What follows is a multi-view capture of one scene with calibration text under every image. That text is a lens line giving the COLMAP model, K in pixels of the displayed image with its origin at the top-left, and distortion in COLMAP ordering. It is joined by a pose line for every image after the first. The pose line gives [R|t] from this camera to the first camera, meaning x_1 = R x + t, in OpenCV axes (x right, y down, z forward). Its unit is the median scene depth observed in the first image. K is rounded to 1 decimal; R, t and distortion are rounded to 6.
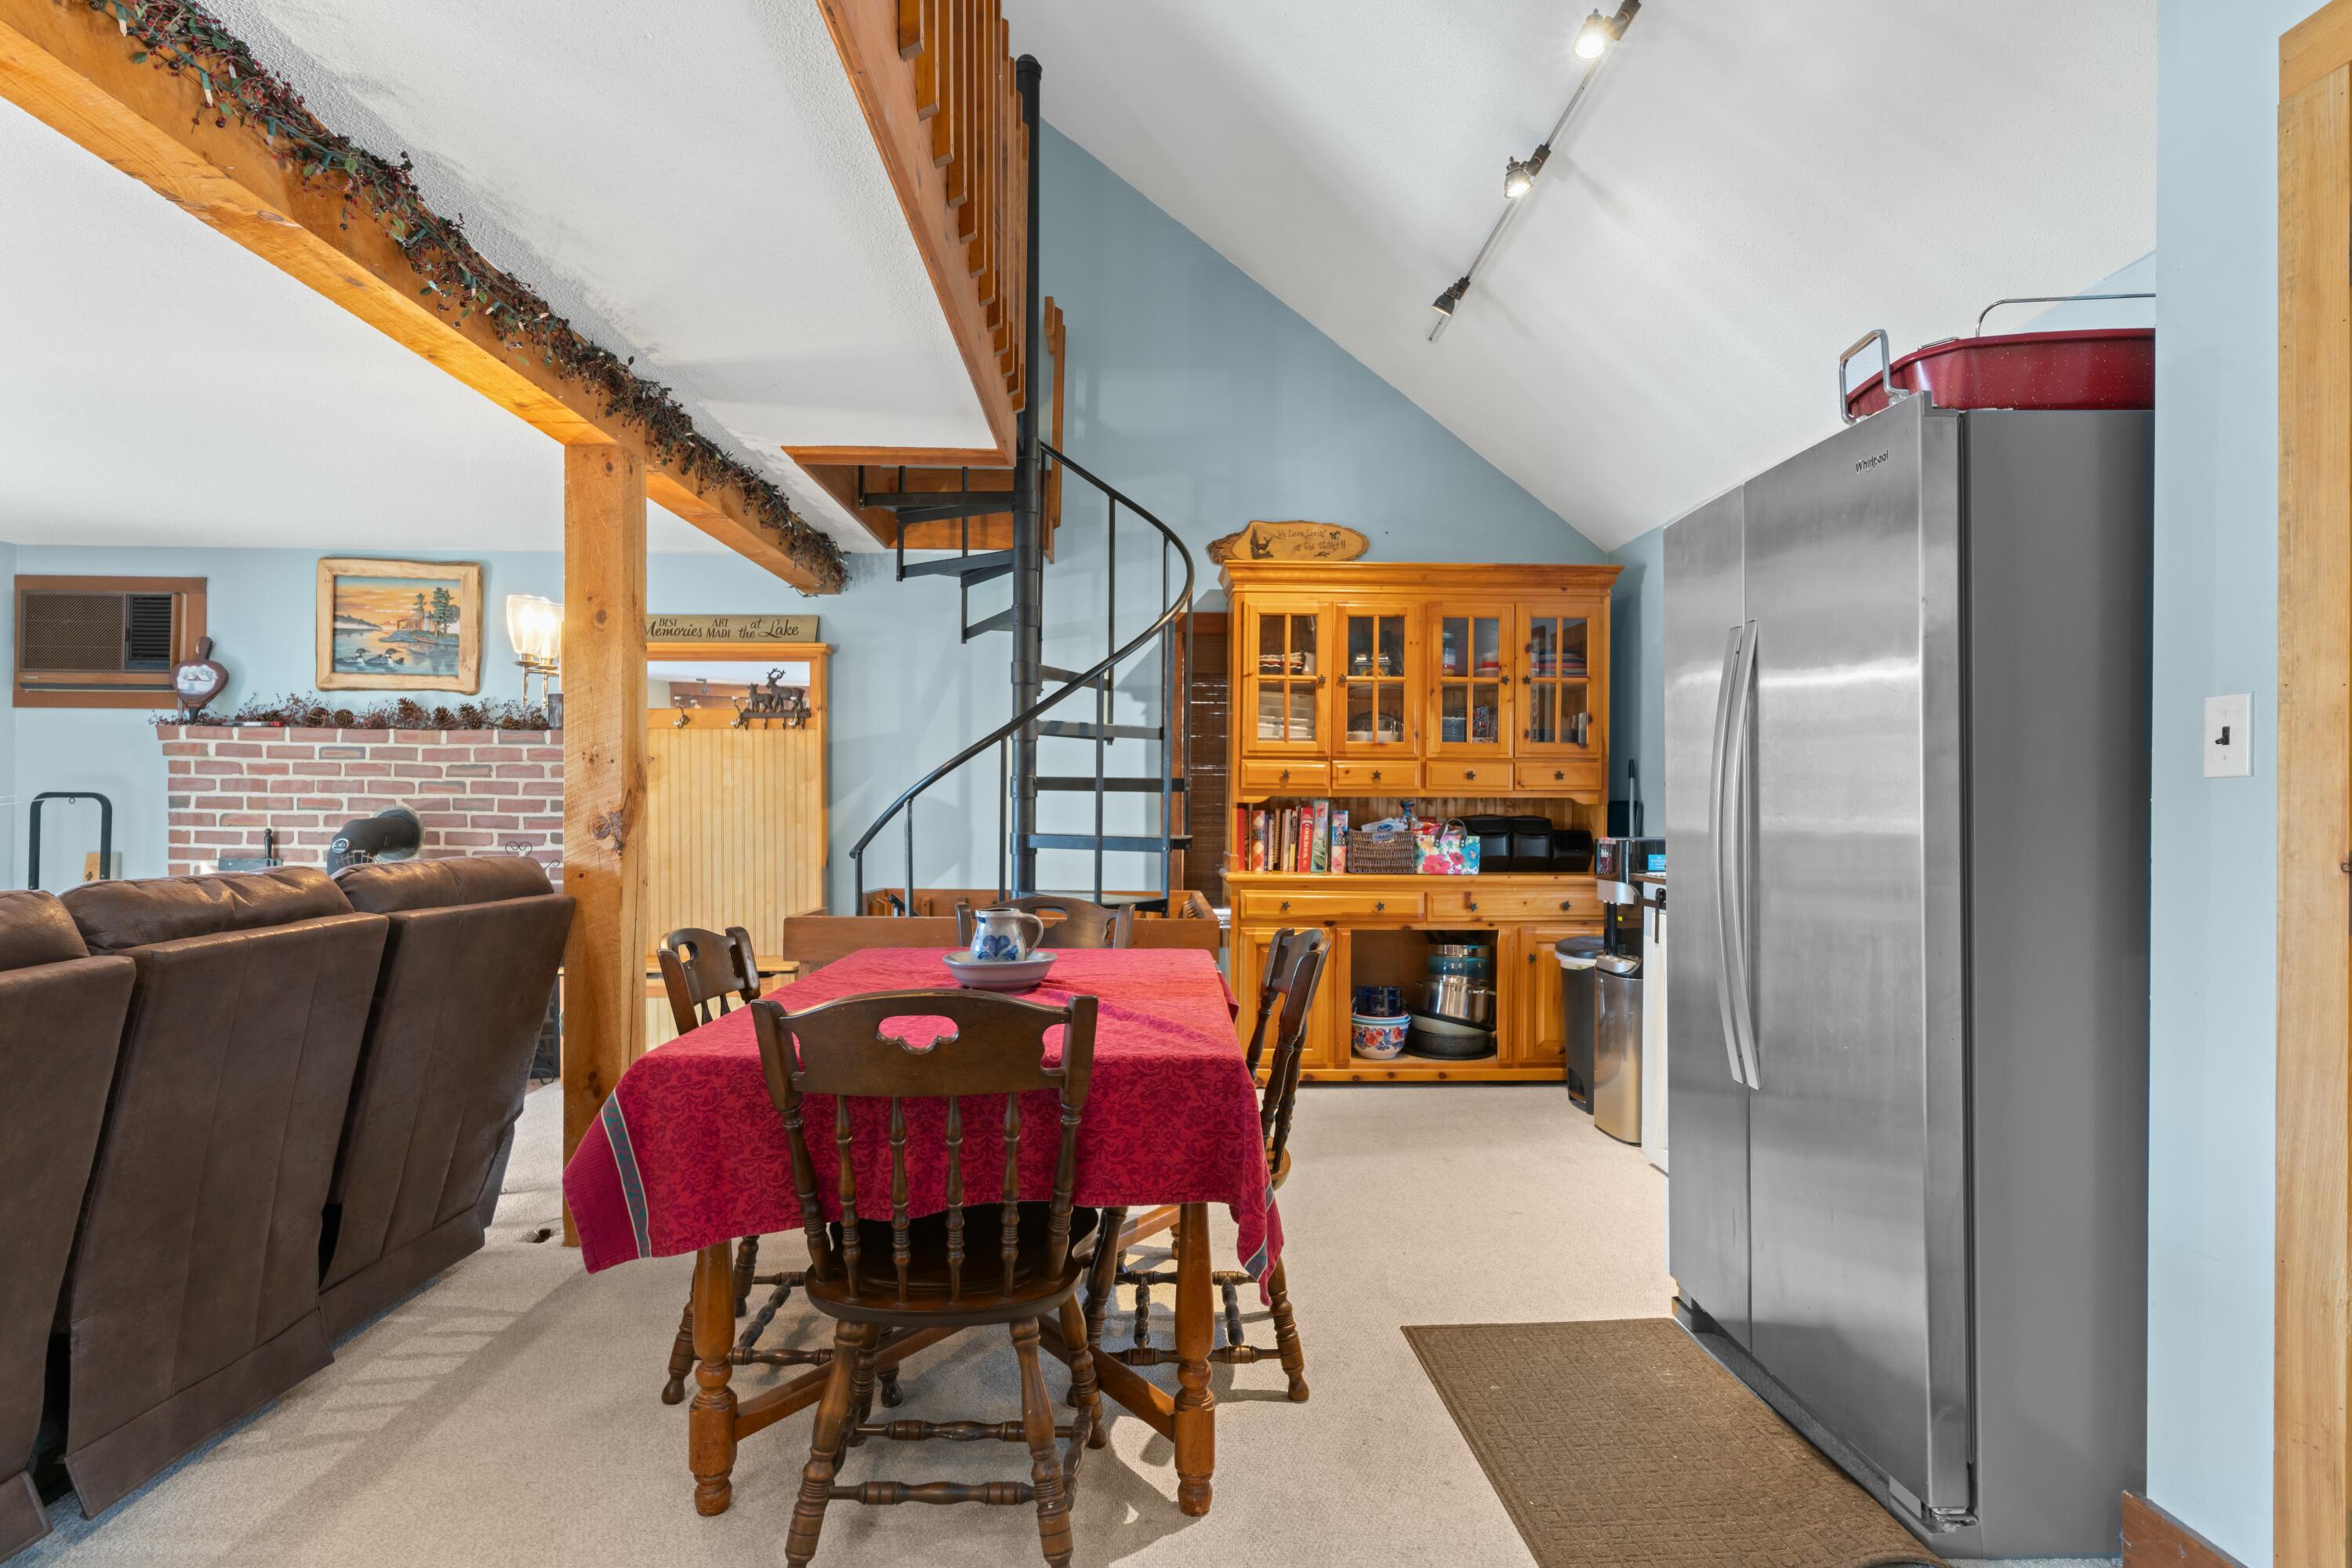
lens RADIAL K [[1229.8, 0, 1173.9], [0, 1229.8, 796.6], [0, 0, 1]] dist [-0.006497, 0.001655]
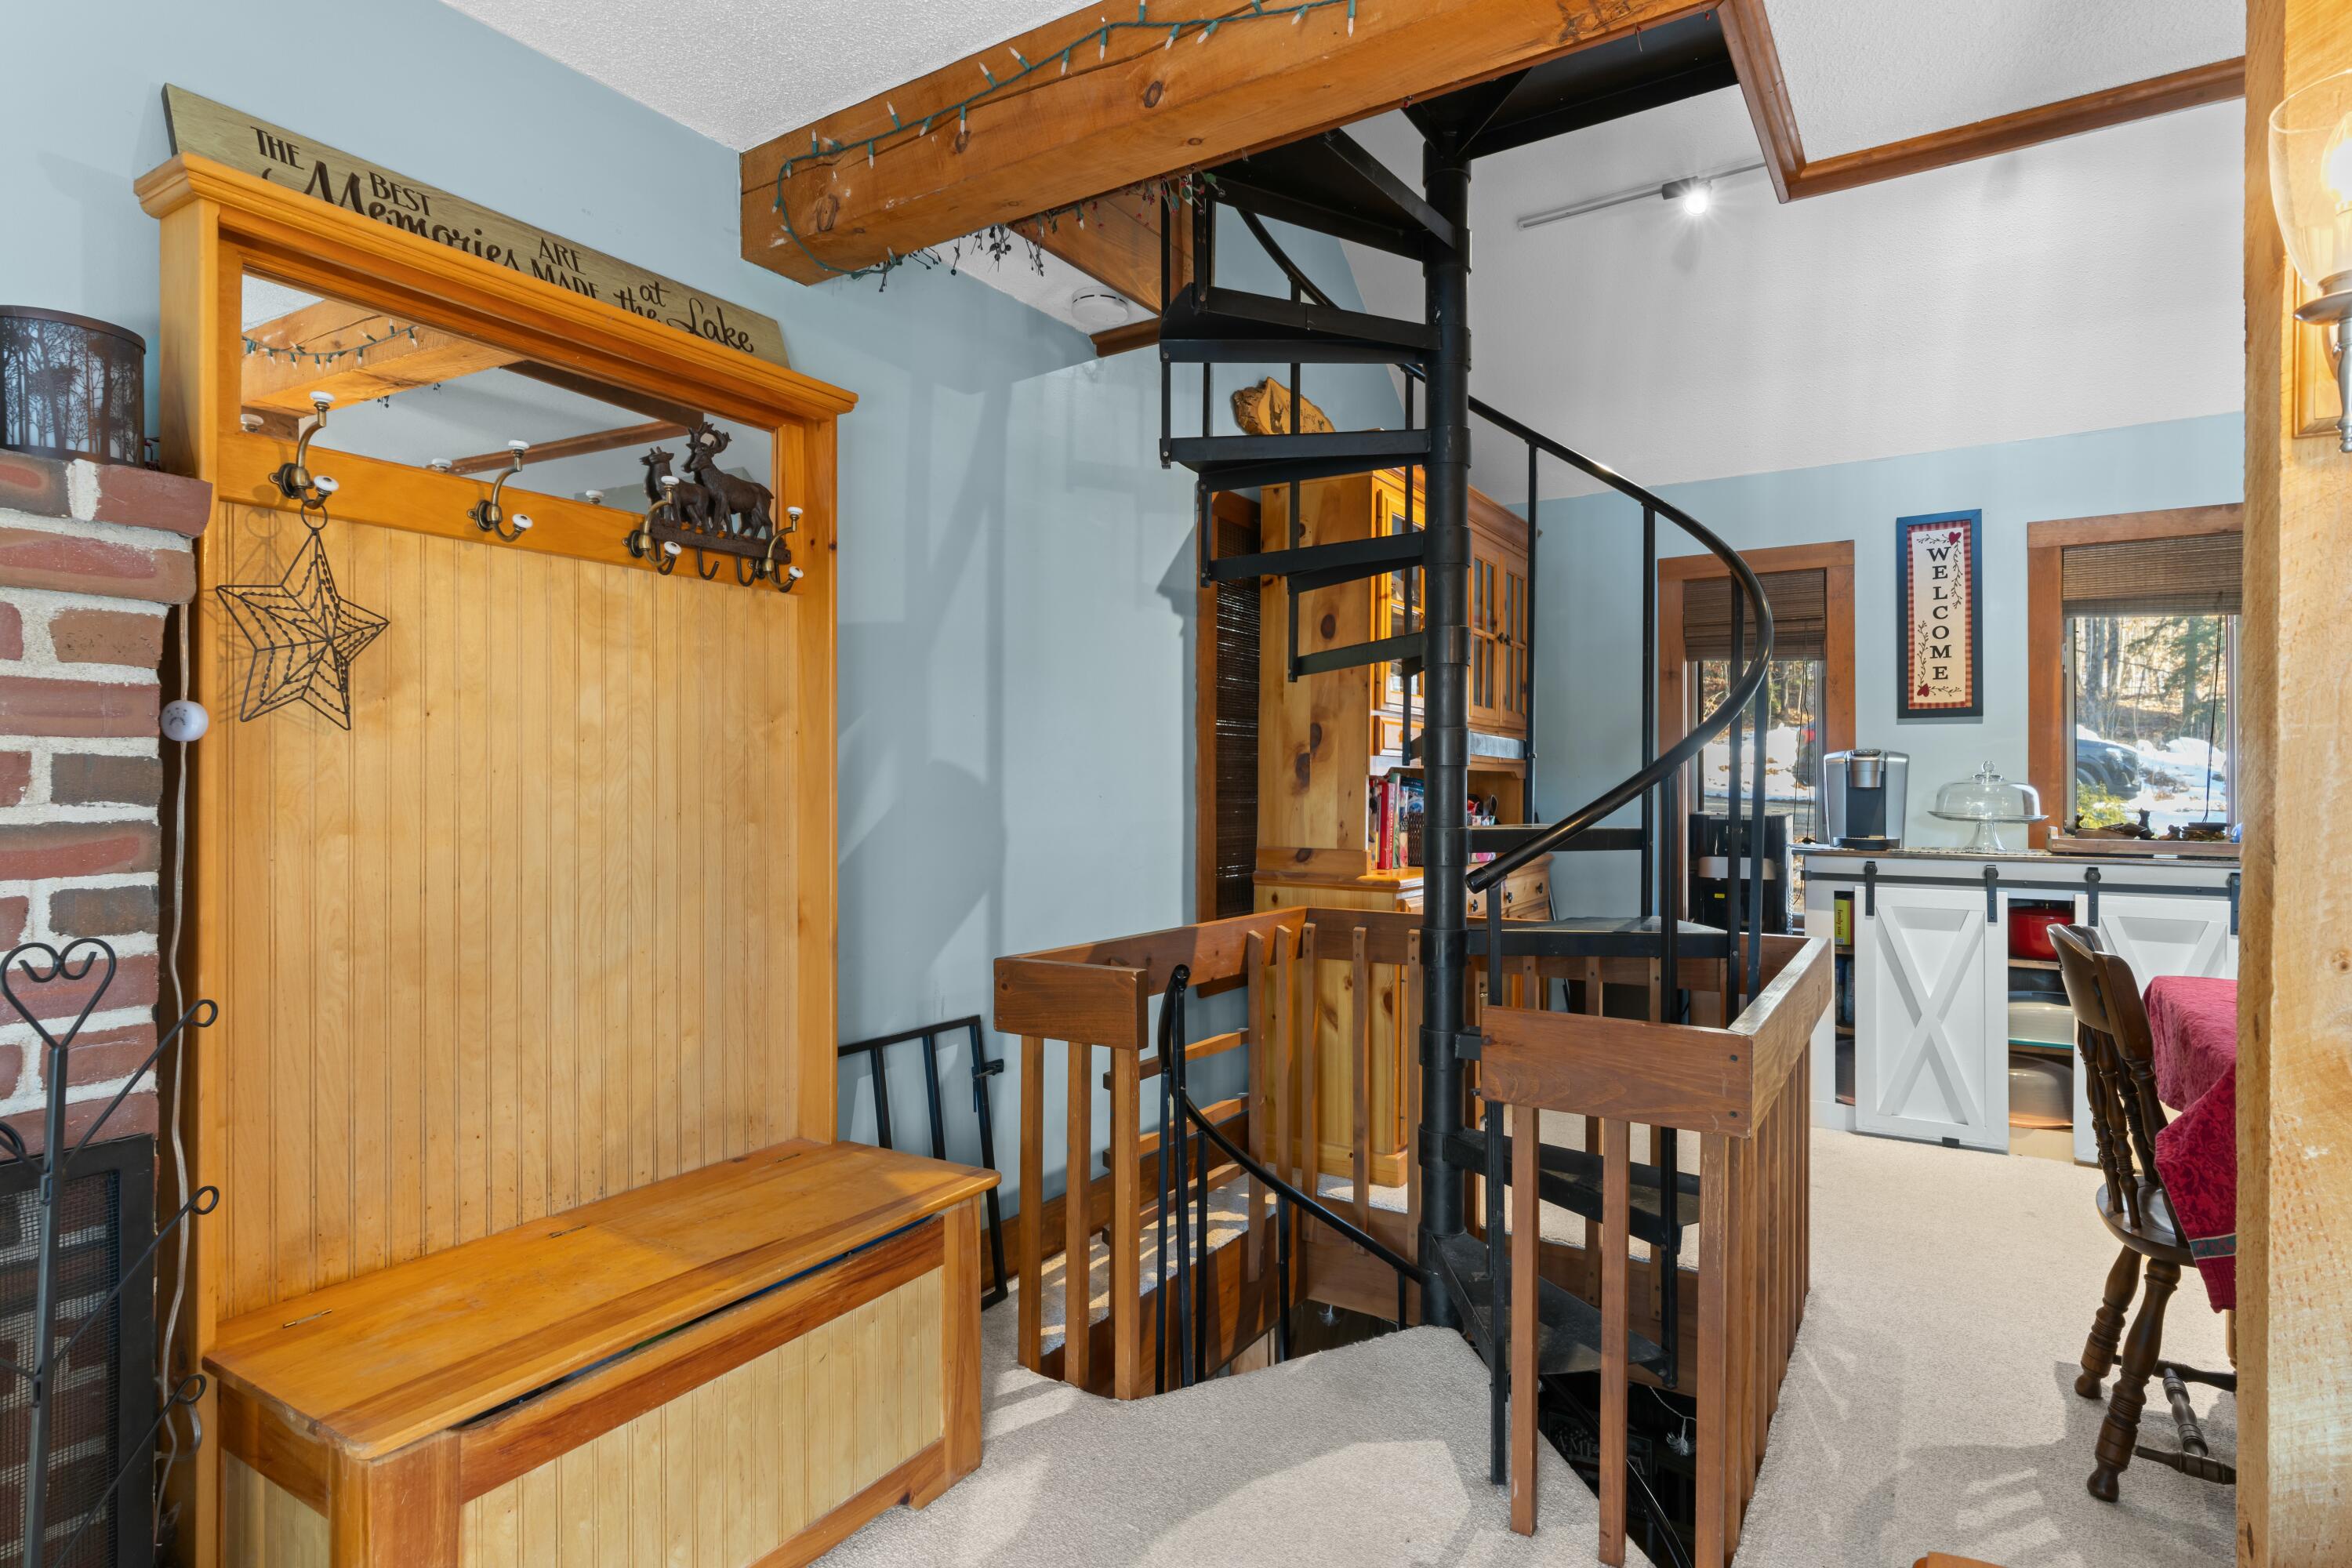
lens RADIAL K [[1229.8, 0, 1148.5], [0, 1229.8, 776.1], [0, 0, 1]] dist [-0.006497, 0.001655]
pose [[0.560192, 0.003069, 0.828357, -0.573207], [-0.006429, 0.999979, 0.000644, 0.005393], [-0.828338, -0.005686, 0.560200, 0.675352]]
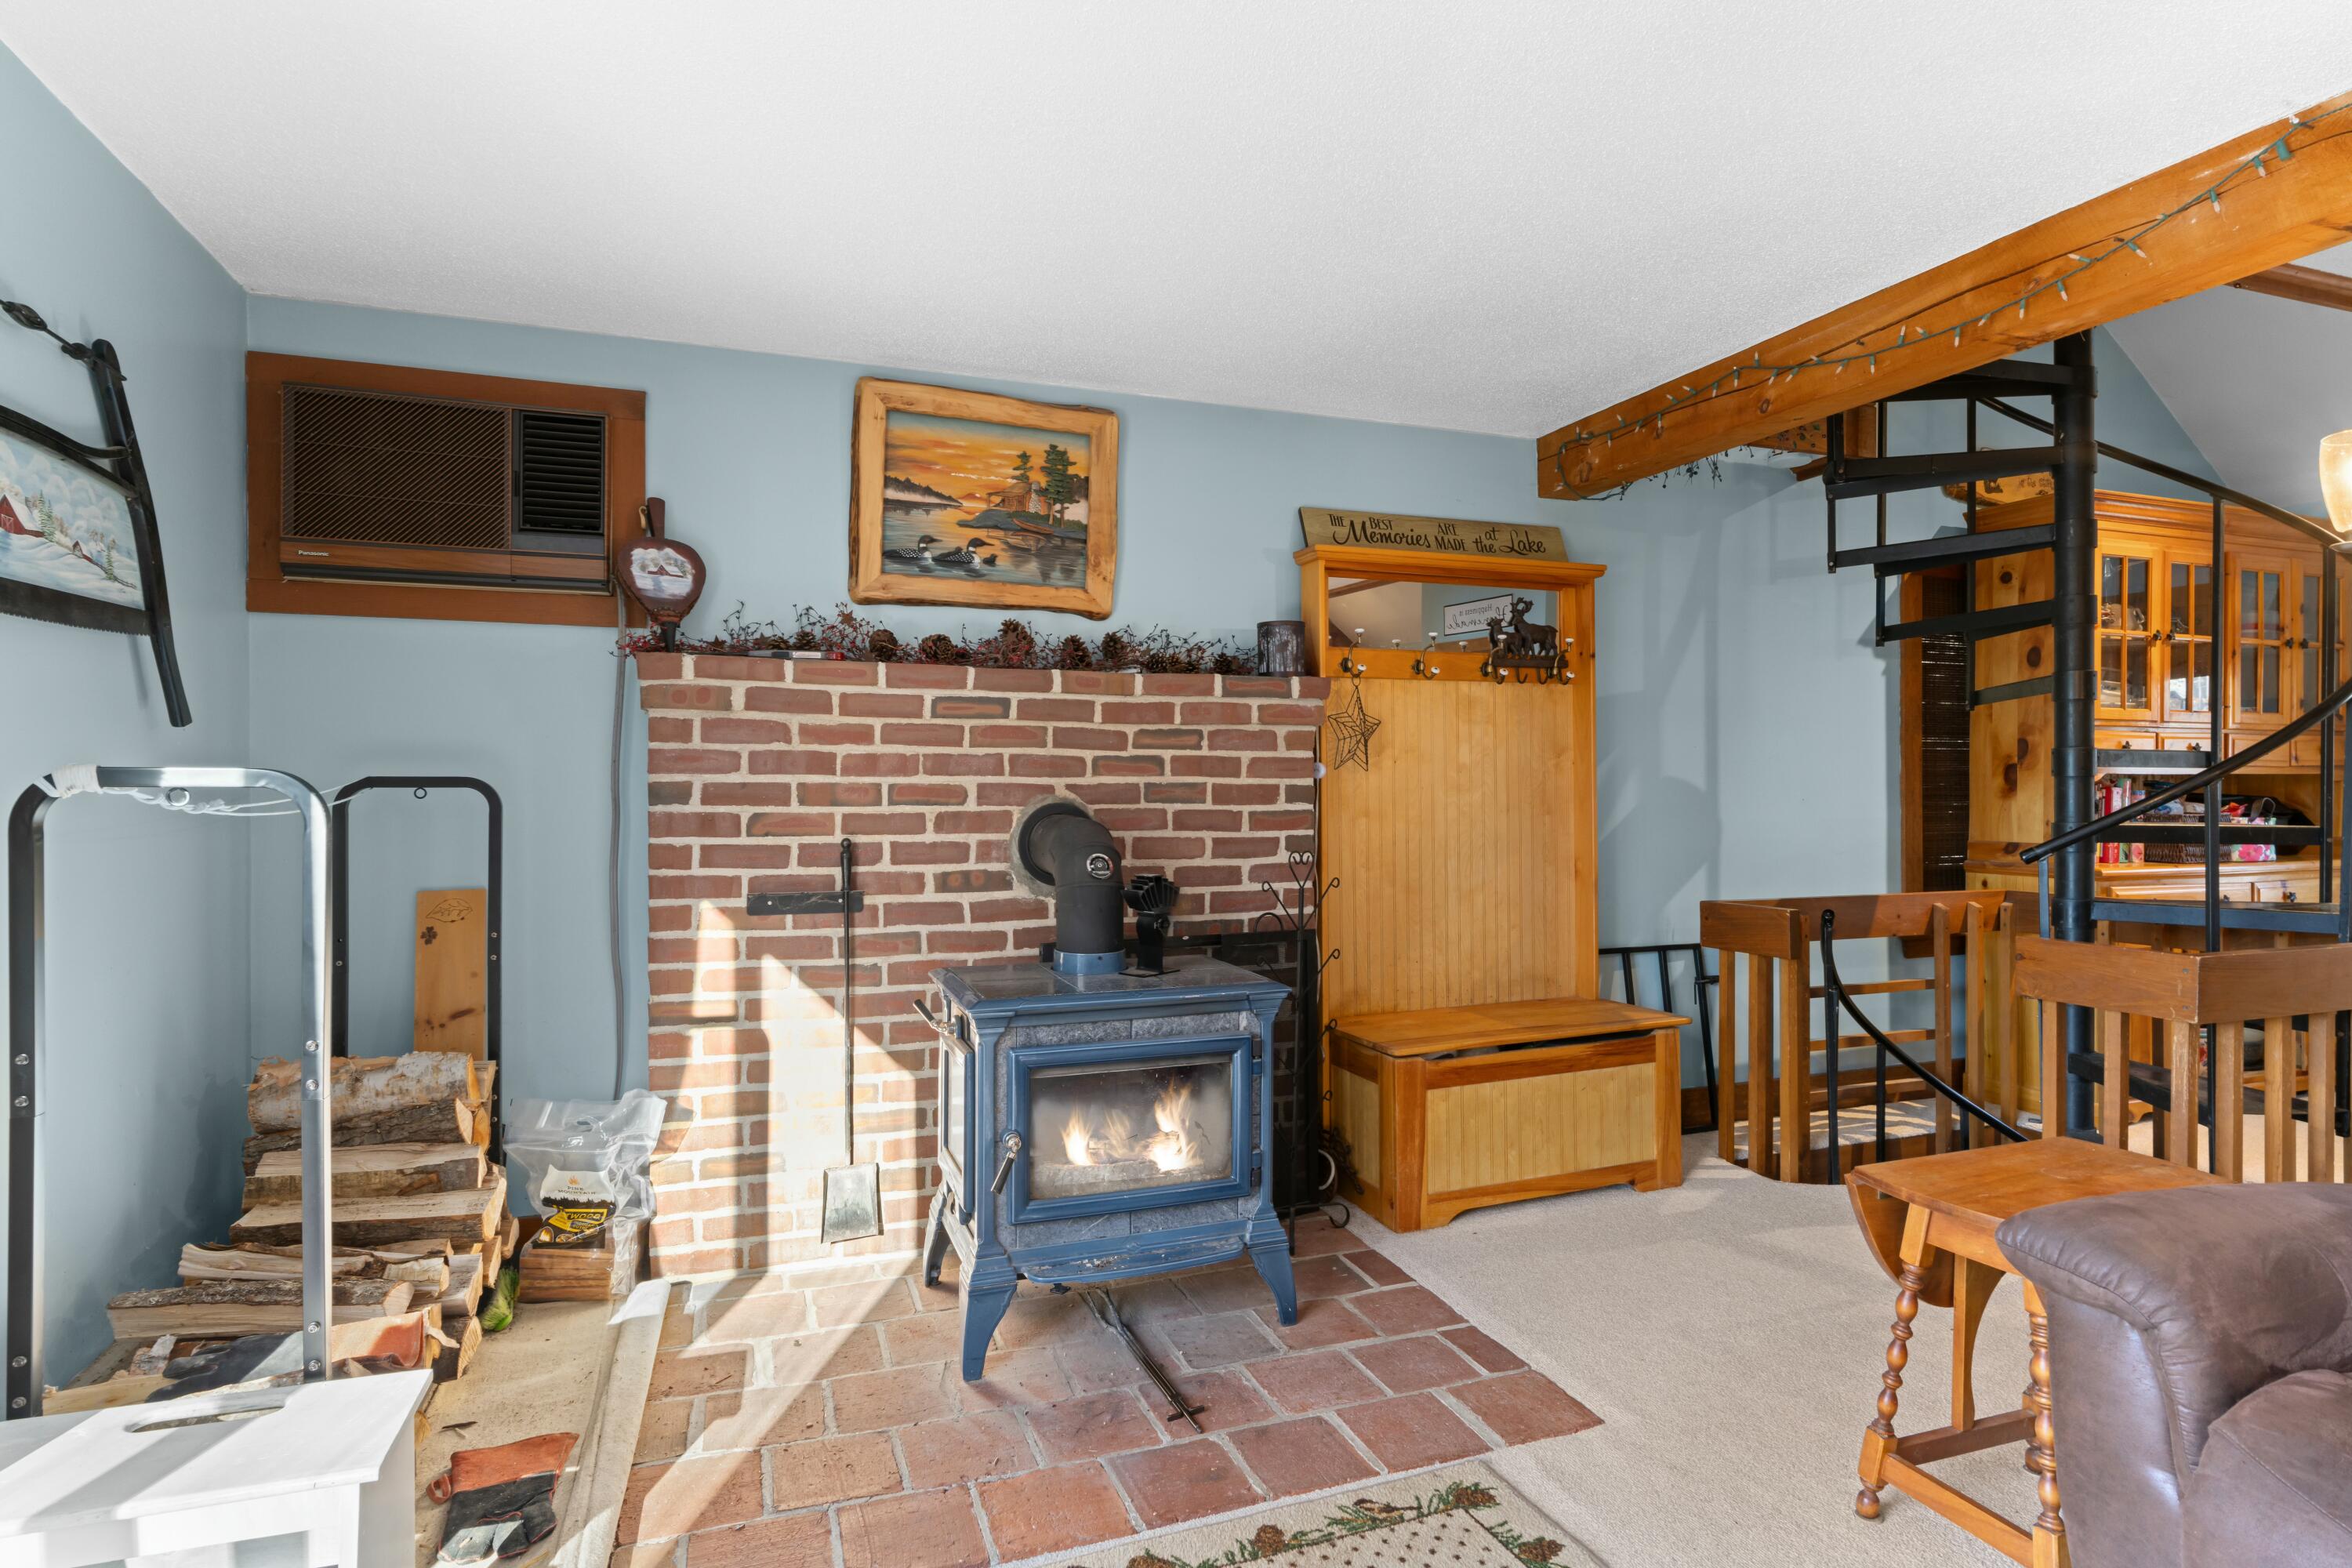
lens RADIAL K [[1229.8, 0, 1144.9], [0, 1229.8, 789.8], [0, 0, 1]] dist [-0.006497, 0.001655]
pose [[0.944660, -0.008912, 0.327929, -0.773929], [0.006374, 0.999941, 0.008814, -0.000774], [-0.327988, -0.006236, 0.944661, 0.402108]]
